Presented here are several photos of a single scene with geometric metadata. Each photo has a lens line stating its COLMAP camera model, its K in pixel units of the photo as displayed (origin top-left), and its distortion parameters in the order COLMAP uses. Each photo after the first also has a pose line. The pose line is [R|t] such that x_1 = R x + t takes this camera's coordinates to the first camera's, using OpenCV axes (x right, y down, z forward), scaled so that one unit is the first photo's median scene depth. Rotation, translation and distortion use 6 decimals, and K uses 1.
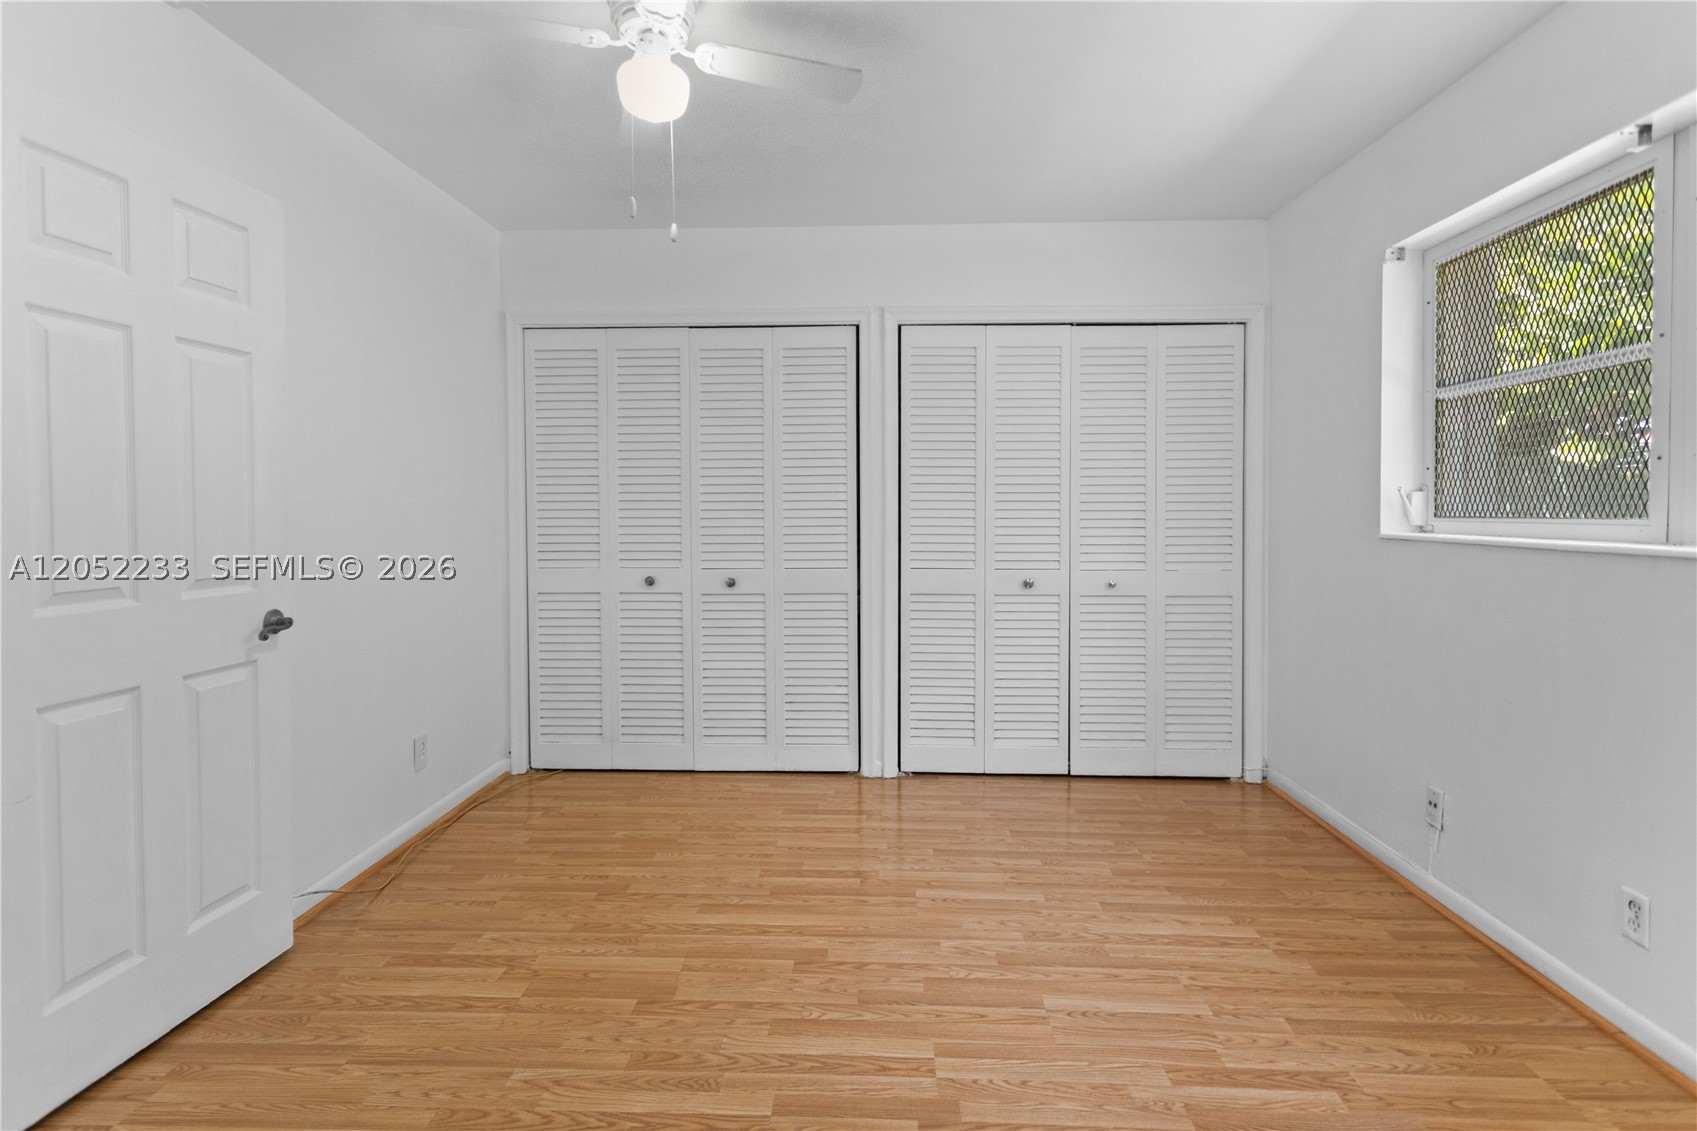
lens RADIAL K [[860.4, 0, 848.4], [0, 860.4, 530.1], [0, 0, 1]] dist [0.004108, 0.000932]
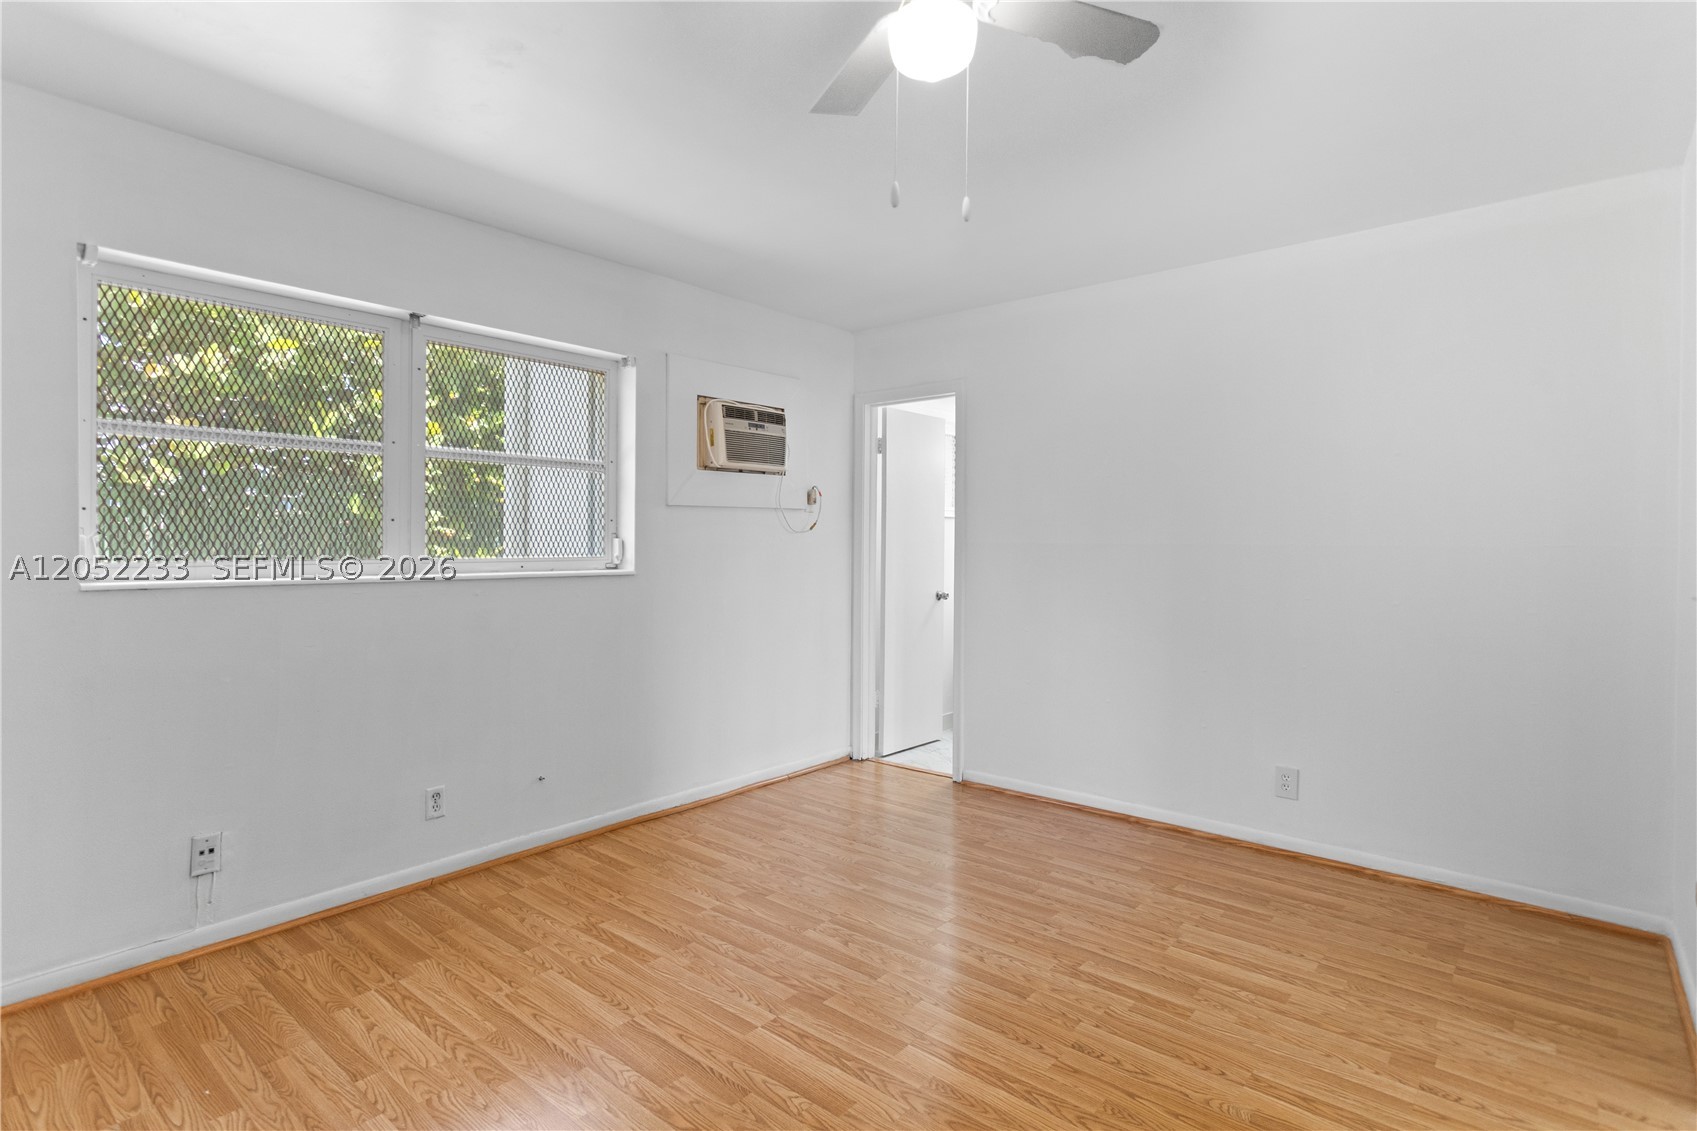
lens RADIAL K [[842.8, 0, 843.4], [0, 842.8, 534.9], [0, 0, 1]] dist [0.001671, 0.000157]
pose [[-0.787316, 0.001221, 0.616548, -0.531752], [0.012468, 0.999825, 0.013942, -0.055076], [-0.616423, 0.018664, -0.787194, 1.386266]]
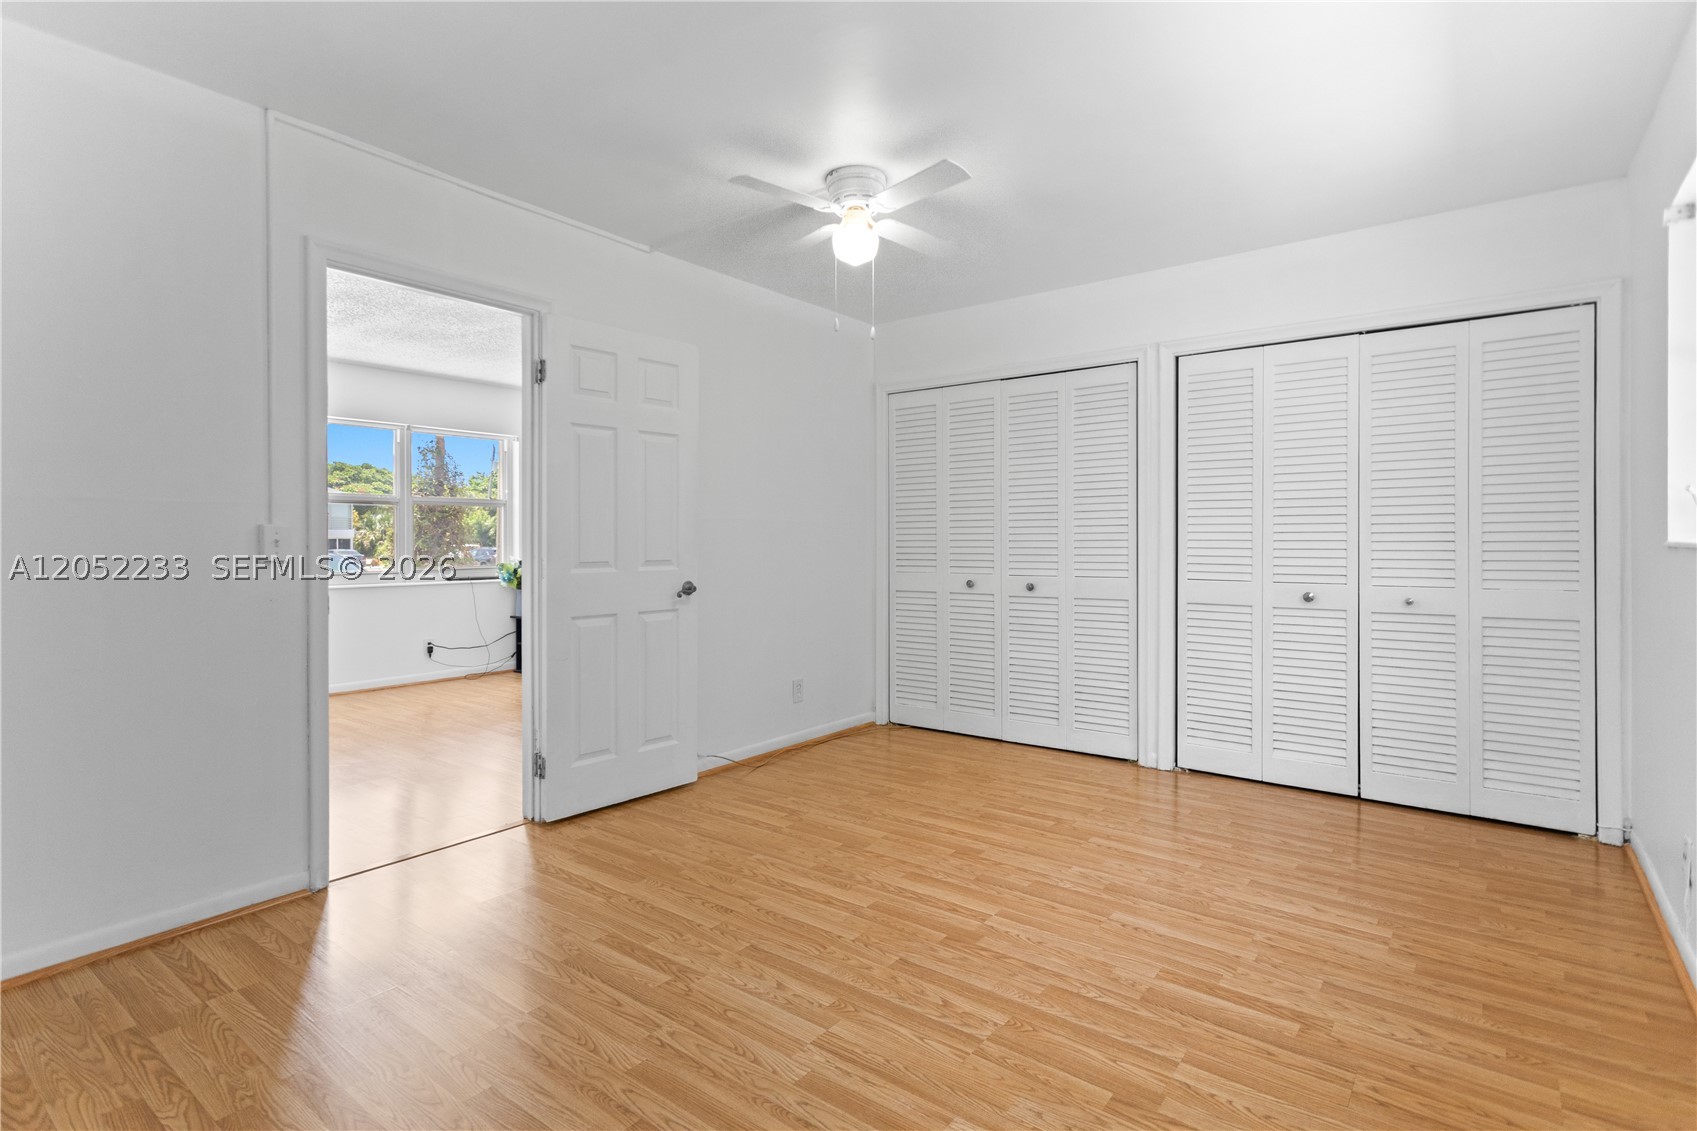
lens RADIAL K [[846.0, 0, 831.1], [0, 846.0, 544.0], [0, 0, 1]] dist [0.002411, 0.000414]
pose [[0.808792, 0.002103, -0.588092, 0.517740], [-0.014629, 0.999756, -0.016544, 0.037623], [0.587913, 0.021984, 0.808625, -0.190251]]
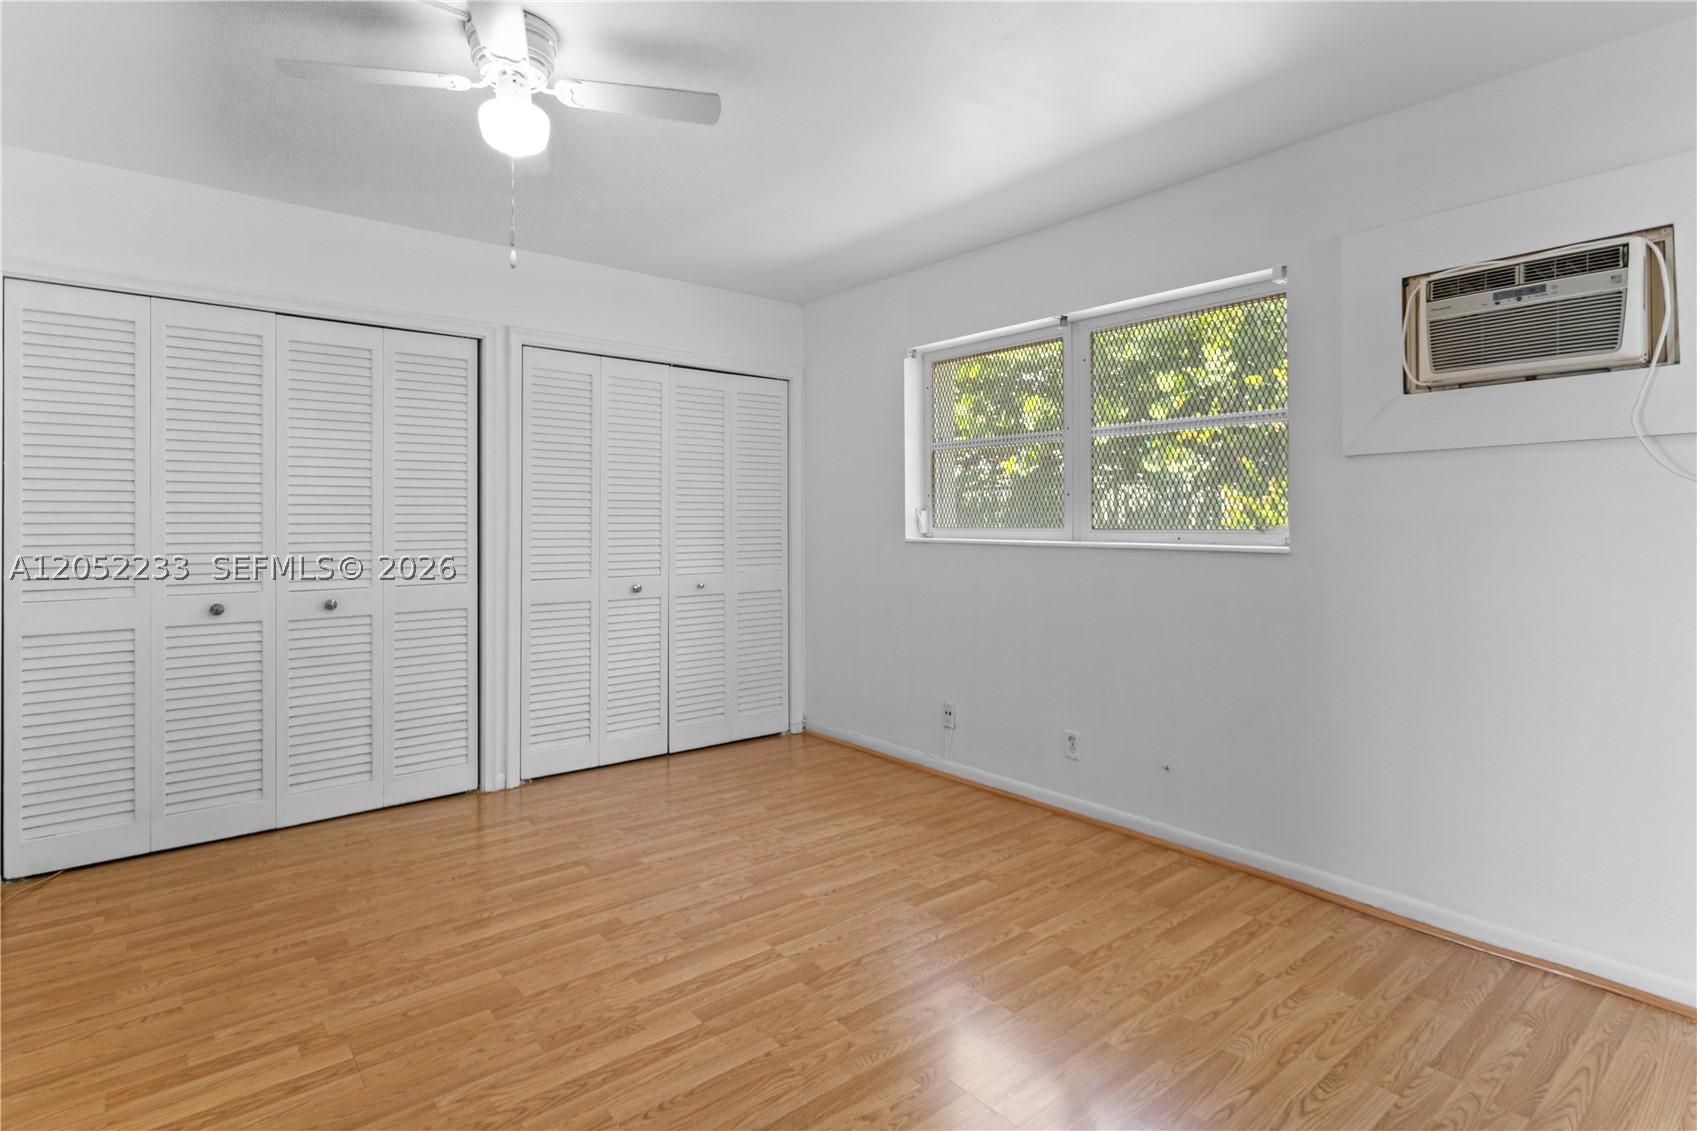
lens RADIAL K [[858.1, 0, 850.4], [0, 858.1, 515.1], [0, 0, 1]] dist [0.000905, 0.000316]
pose [[0.742179, 0.005694, 0.670177, -0.515328], [0.017279, 0.999469, -0.027628, 0.002554], [-0.669979, 0.032085, 0.741687, -0.037590]]
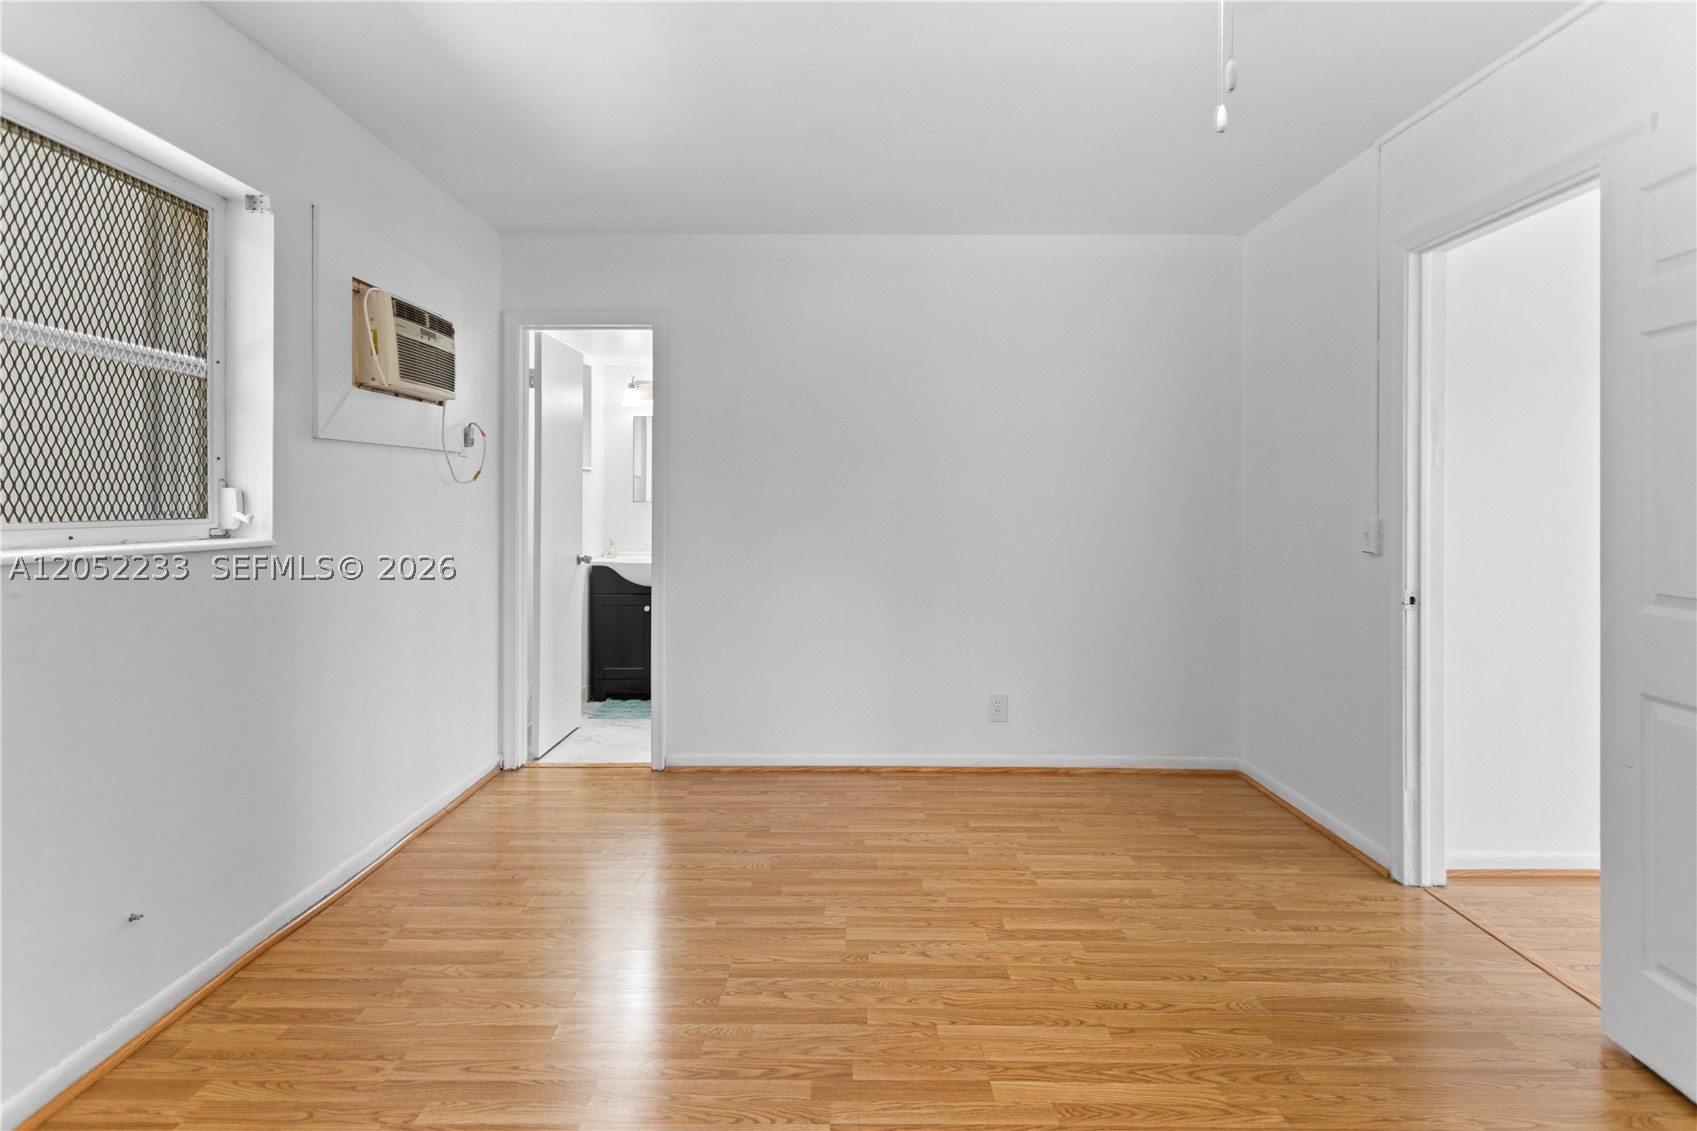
lens RADIAL K [[831.3, 0, 845.0], [0, 831.3, 499.0], [0, 0, 1]] dist [0.001973, 0.001119]
pose [[-0.999439, -0.002454, -0.033407, 0.086738], [-0.003237, 0.999721, 0.023398, -0.044414], [0.033340, 0.023493, -0.999168, 1.383883]]
